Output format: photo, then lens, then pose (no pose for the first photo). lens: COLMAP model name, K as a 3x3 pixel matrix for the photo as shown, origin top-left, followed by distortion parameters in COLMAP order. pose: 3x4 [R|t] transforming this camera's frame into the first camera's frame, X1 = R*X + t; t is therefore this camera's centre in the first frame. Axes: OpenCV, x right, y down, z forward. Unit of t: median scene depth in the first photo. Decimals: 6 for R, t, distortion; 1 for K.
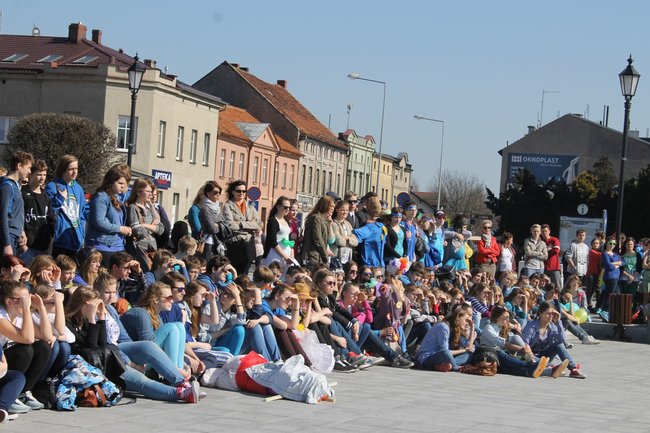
lens RADIAL K [[1628.9, 0, 327.8], [0, 1628.9, 215.9], [0, 0, 1]] dist [0.175753, 0.000000]
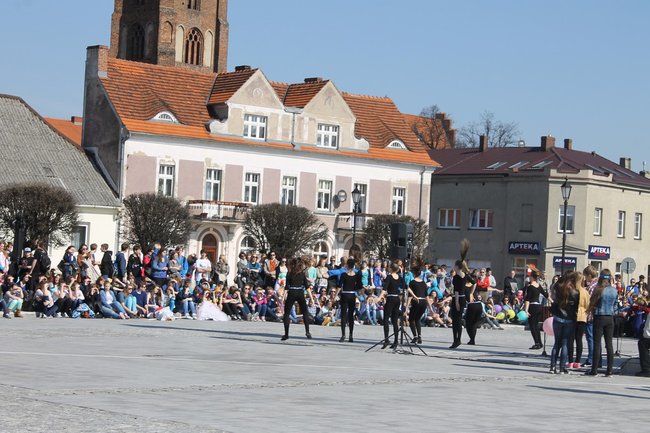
lens RADIAL K [[1628.9, 0, 324.3], [0, 1628.9, 216.8], [0, 0, 1]] dist [0.175753, 0.000000]
pose [[0.903155, -0.035071, -0.427880, 0.264239], [0.014525, 0.998583, -0.051190, 0.013011], [0.429069, 0.040017, 0.902385, -0.279326]]
